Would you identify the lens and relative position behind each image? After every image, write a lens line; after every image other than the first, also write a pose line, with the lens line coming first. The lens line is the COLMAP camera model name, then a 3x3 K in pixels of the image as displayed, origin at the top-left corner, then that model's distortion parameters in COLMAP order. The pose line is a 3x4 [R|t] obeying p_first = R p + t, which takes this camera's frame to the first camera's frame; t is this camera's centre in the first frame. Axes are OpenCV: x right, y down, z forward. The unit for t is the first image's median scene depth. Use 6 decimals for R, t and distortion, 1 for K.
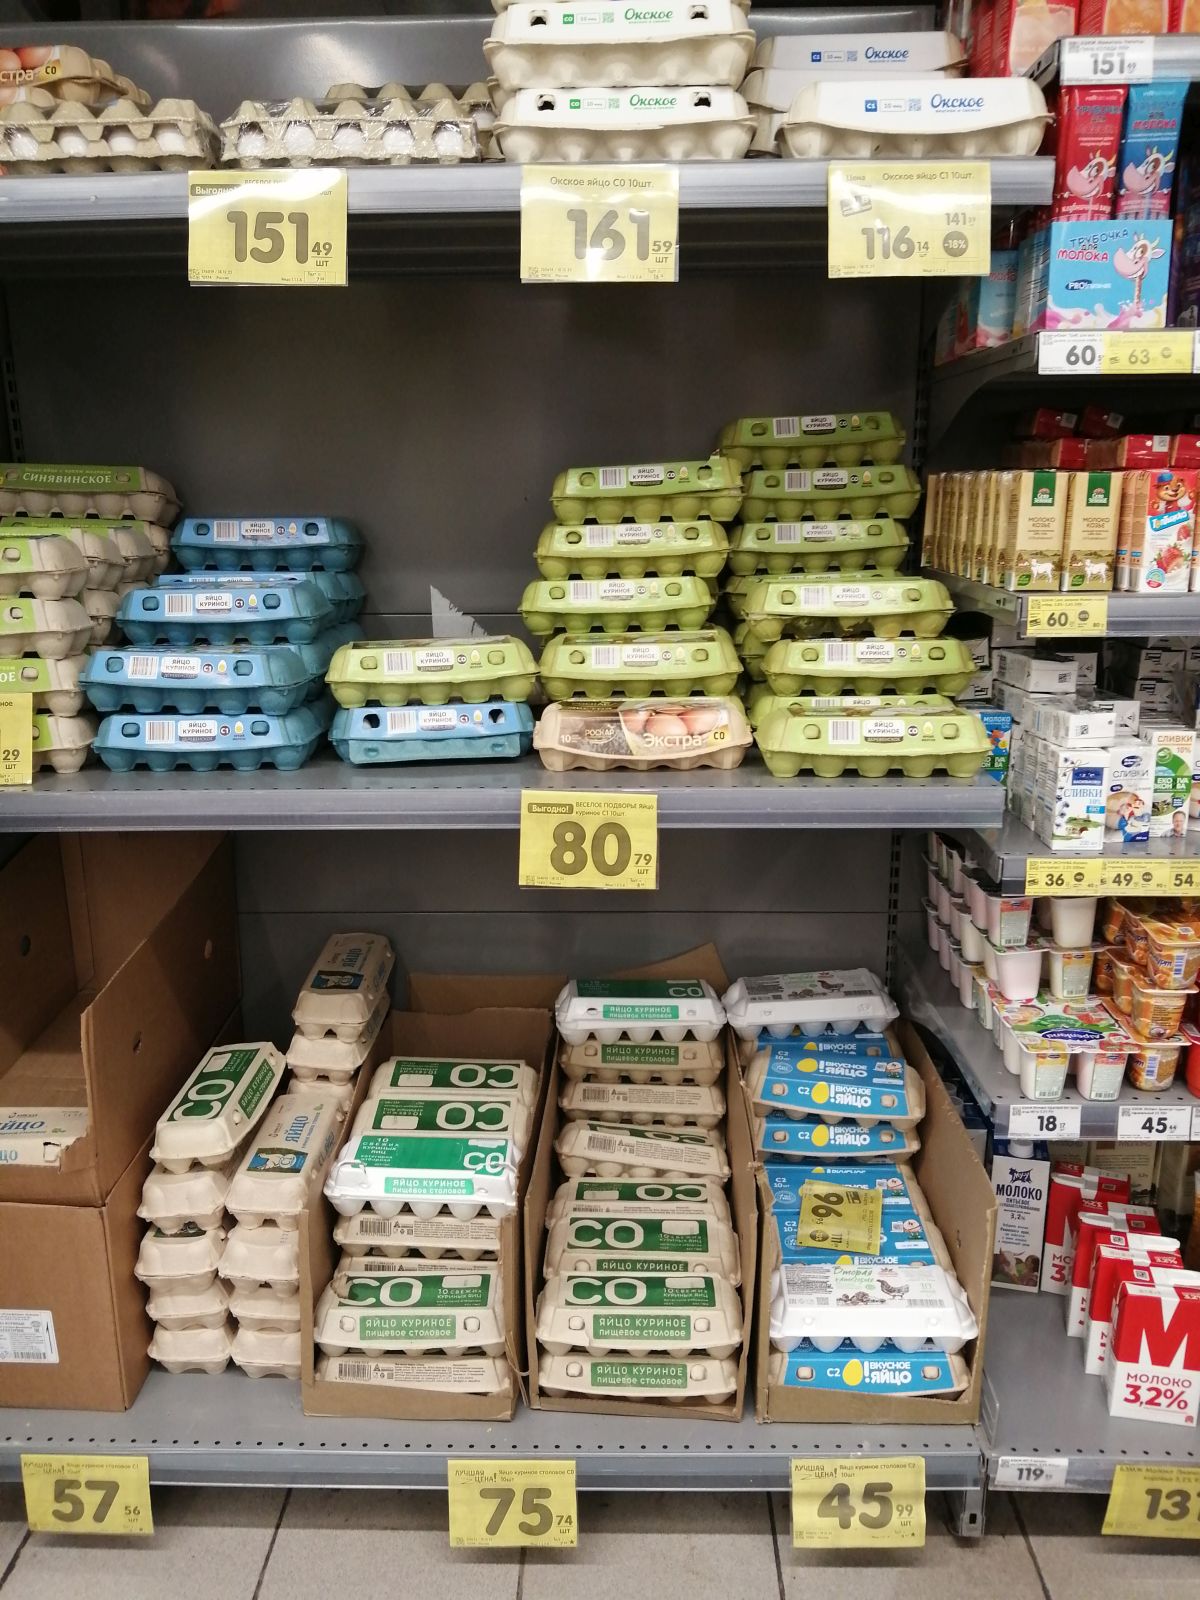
lens RADIAL K [[1251.8, 0, 600.0], [0, 1251.8, 800.0], [0, 0, 1]] dist [0.042969, -0.078564]
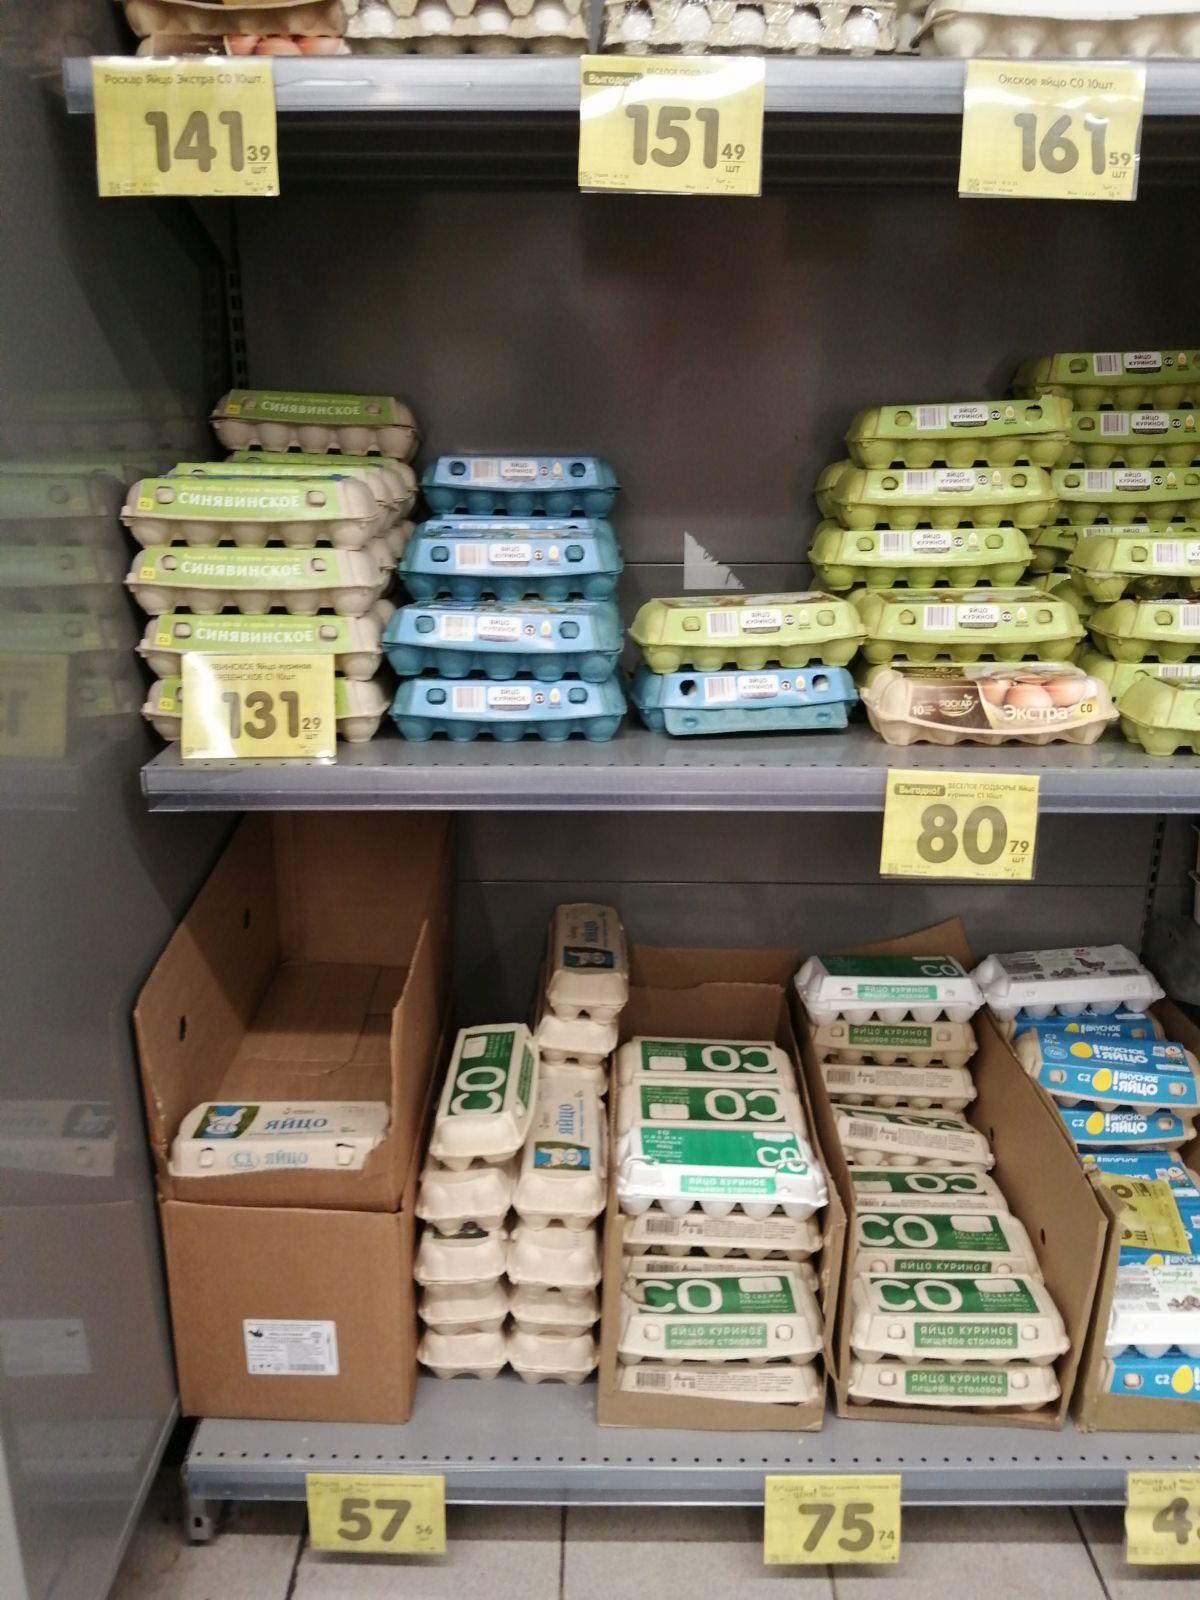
lens RADIAL K [[1251.8, 0, 600.0], [0, 1251.8, 800.0], [0, 0, 1]] dist [0.042969, -0.078564]
pose [[0.999563, 0.007552, 0.028582, -0.265743], [-0.009130, 0.998418, 0.055490, -0.030514], [-0.028118, -0.055727, 0.998050, 0.087624]]
